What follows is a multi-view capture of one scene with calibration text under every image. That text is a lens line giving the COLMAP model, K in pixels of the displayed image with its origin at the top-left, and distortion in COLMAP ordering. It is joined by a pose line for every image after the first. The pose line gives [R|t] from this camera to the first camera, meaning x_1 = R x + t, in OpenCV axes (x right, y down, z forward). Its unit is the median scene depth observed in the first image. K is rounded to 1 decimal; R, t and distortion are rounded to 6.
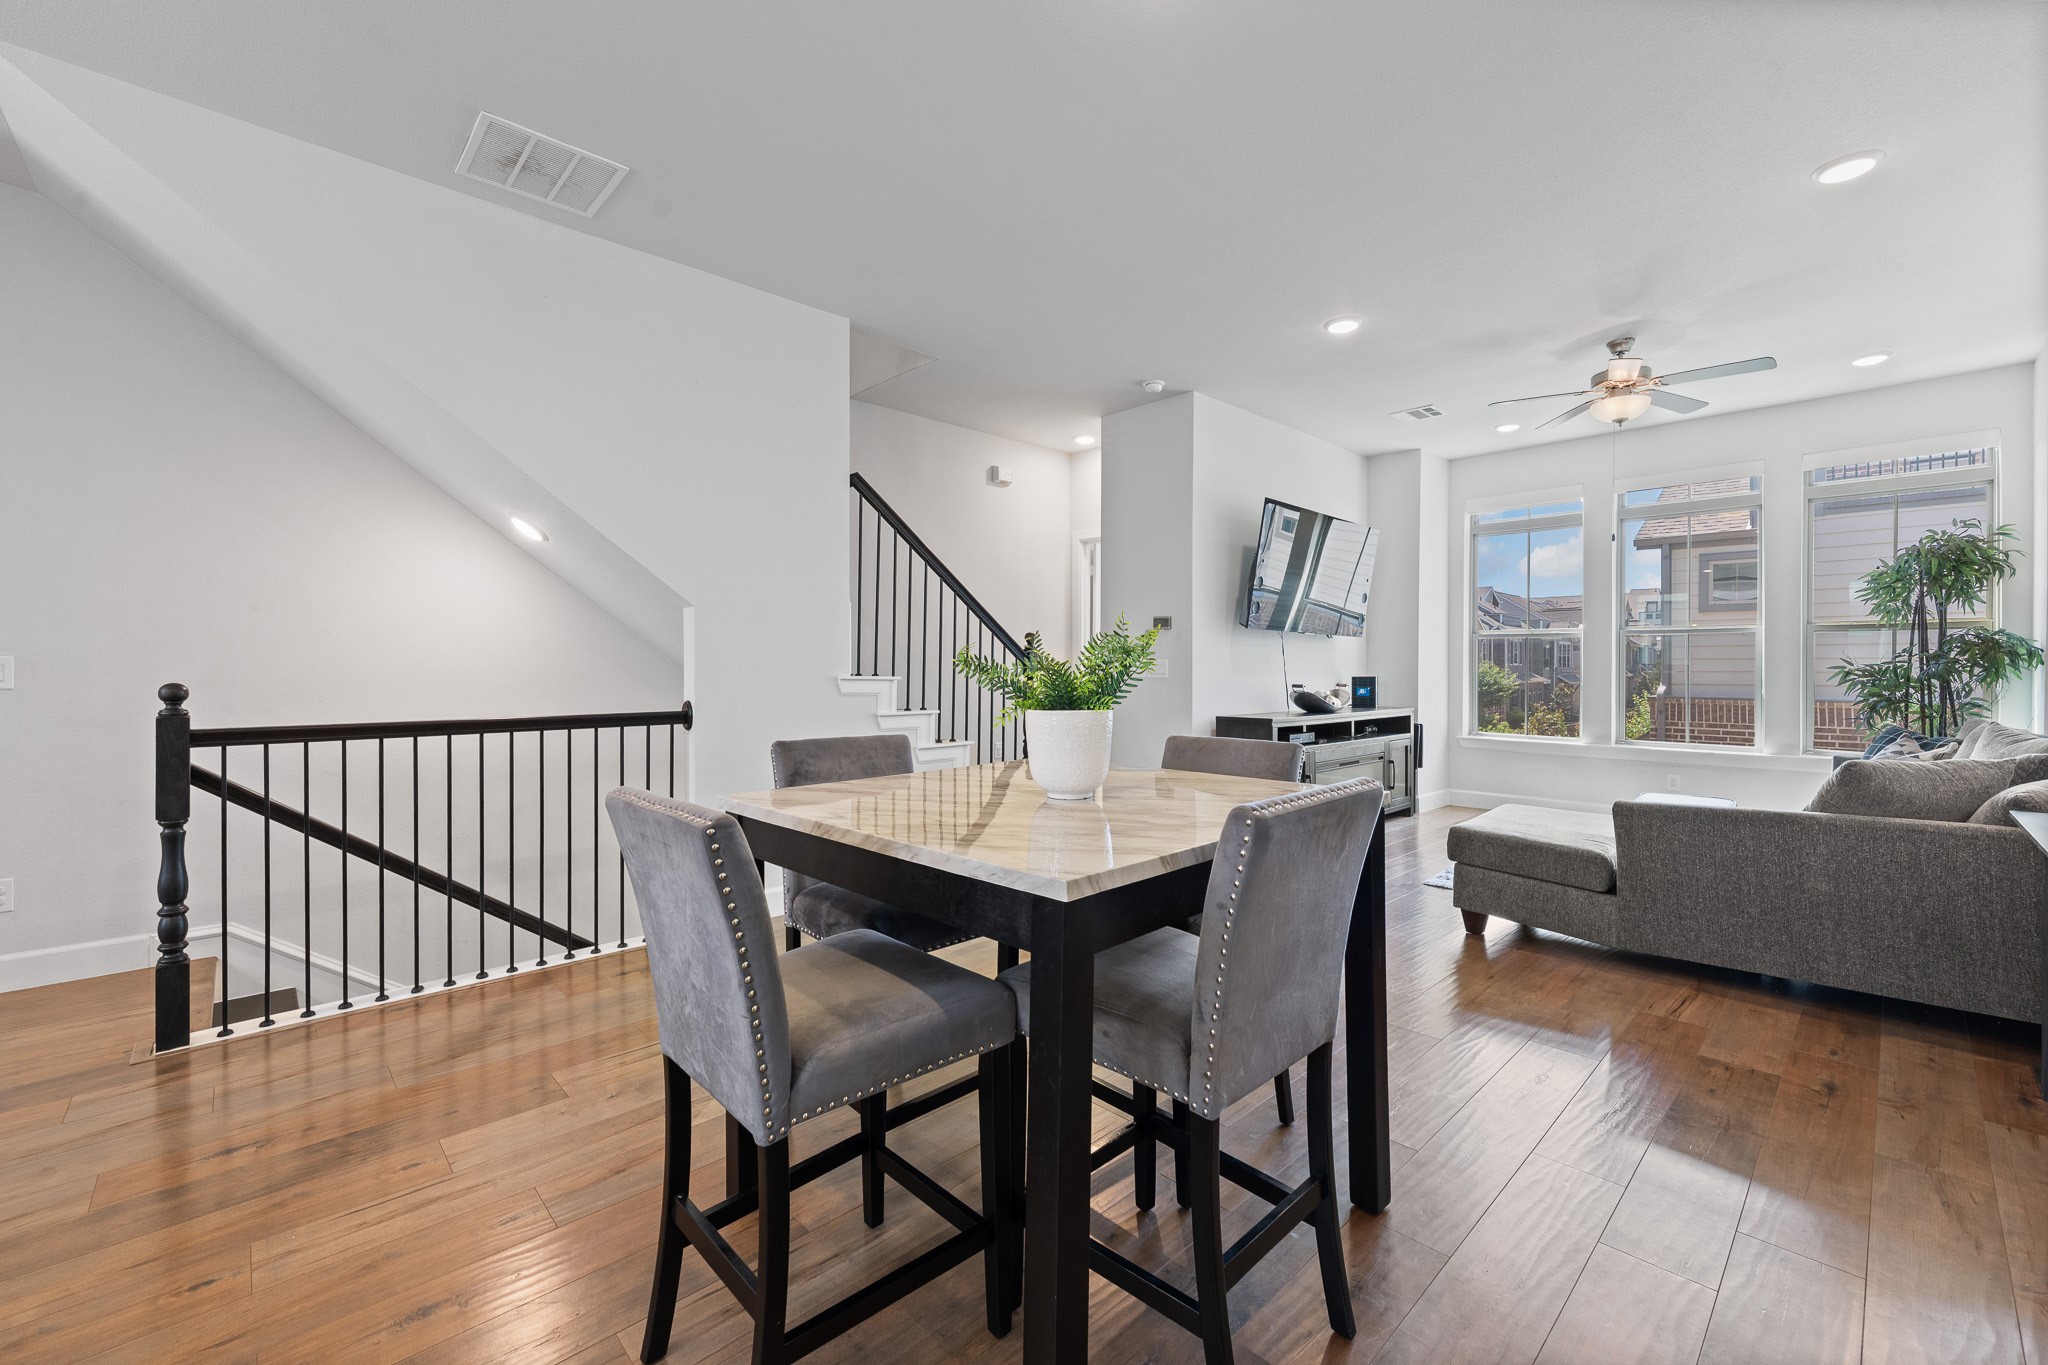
lens RADIAL K [[837.5, 0, 1030.9], [0, 837.5, 665.2], [0, 0, 1]] dist [-0.001354, -0.000190]
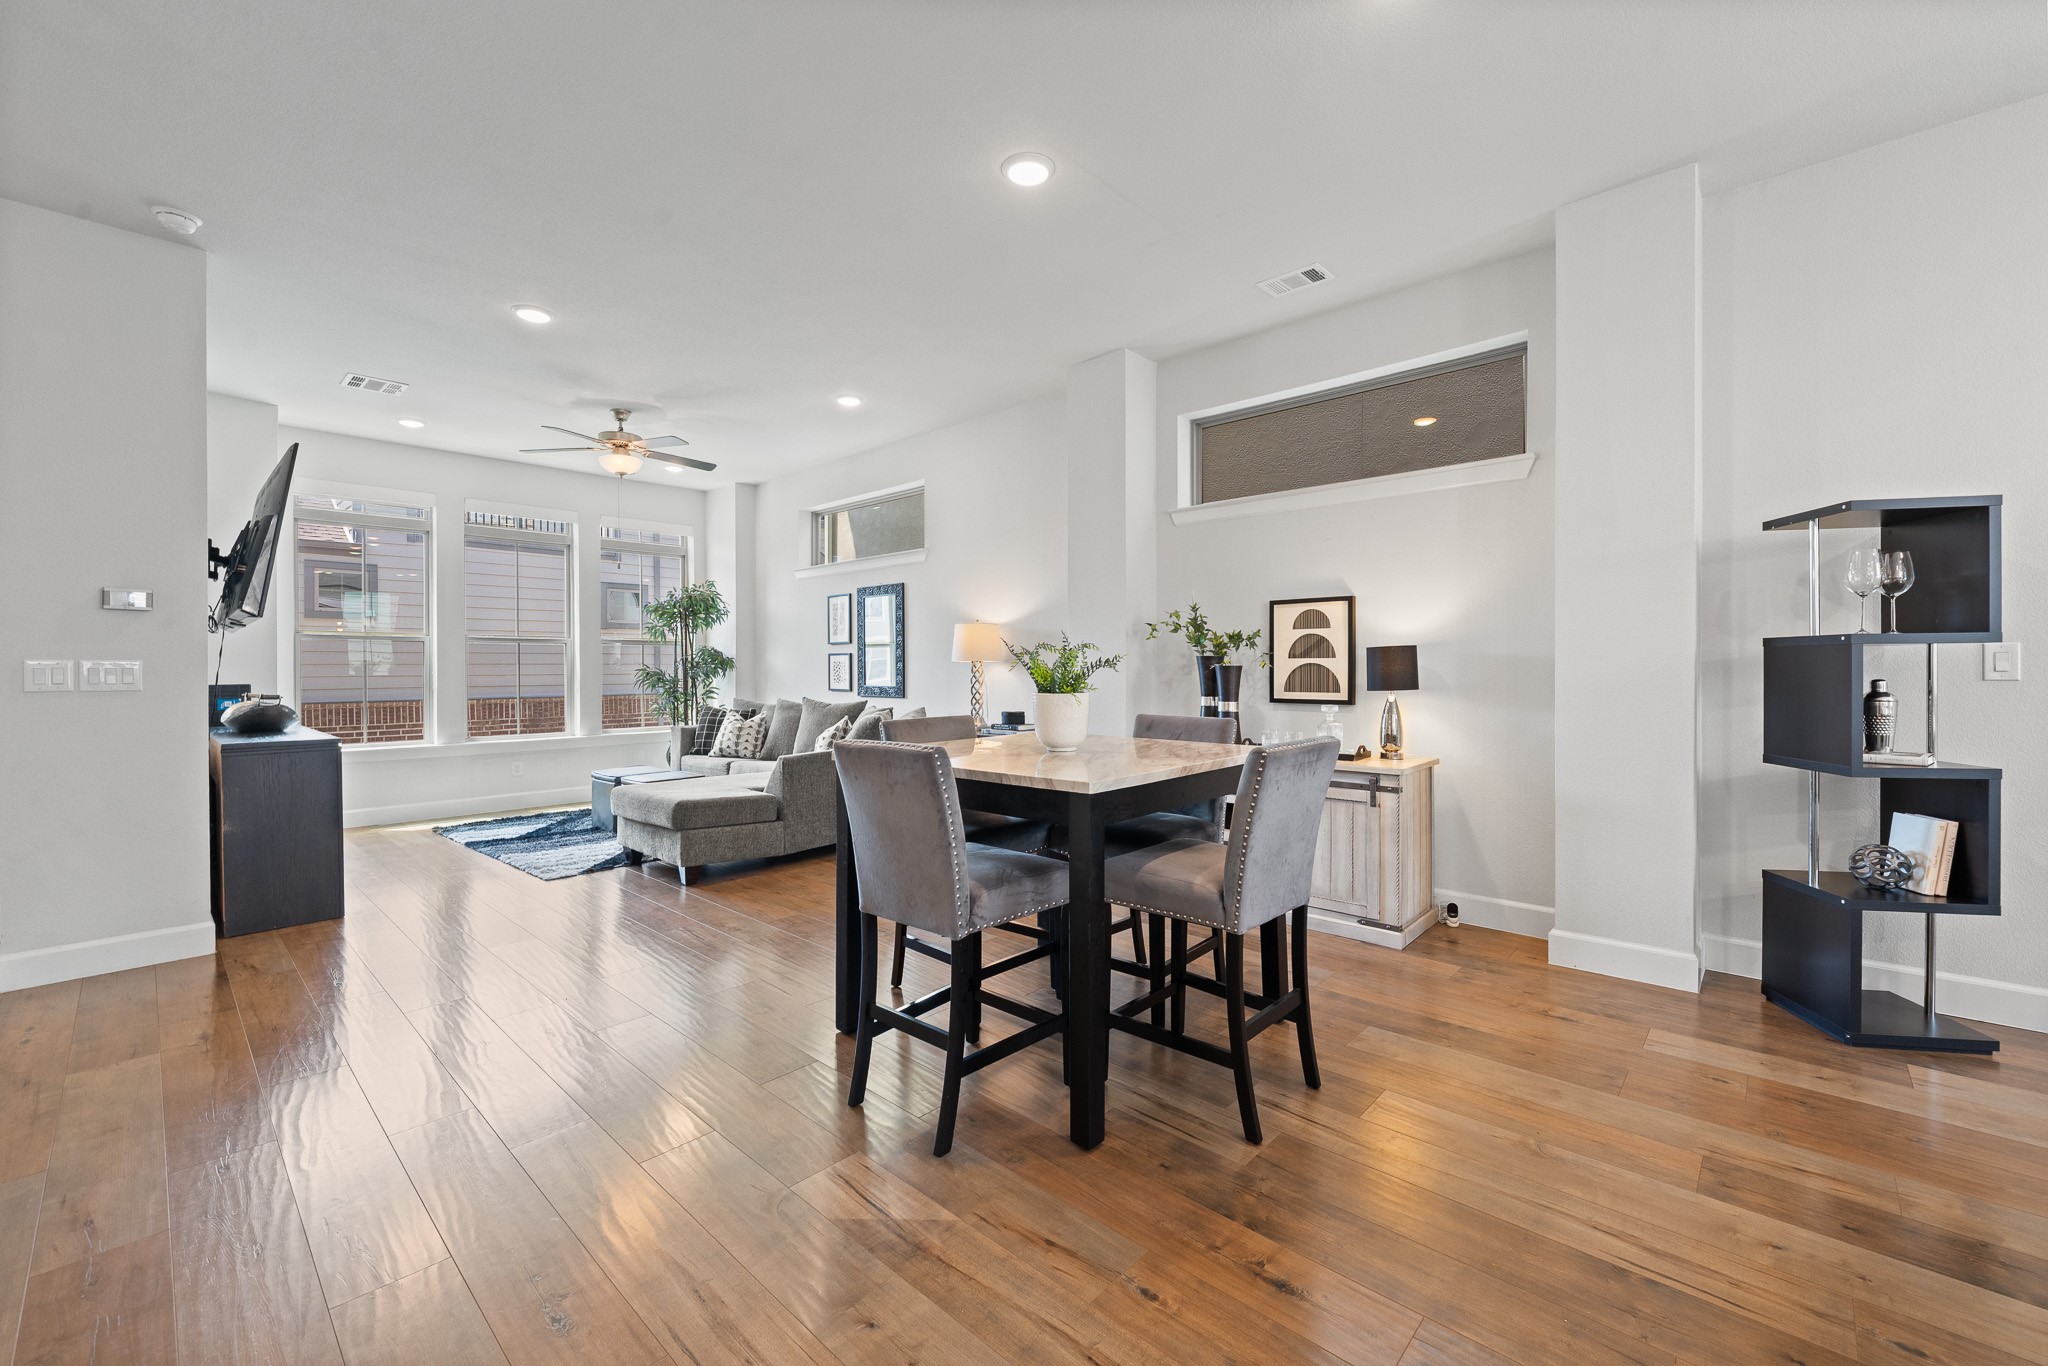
lens RADIAL K [[837.5, 0, 1030.0], [0, 837.5, 673.1], [0, 0, 1]] dist [-0.001354, -0.000190]
pose [[-0.076974, -0.007118, 0.997008, -0.450857], [0.006294, 0.999951, 0.007625, 0.001732], [-0.997013, 0.006862, -0.076925, 0.362987]]
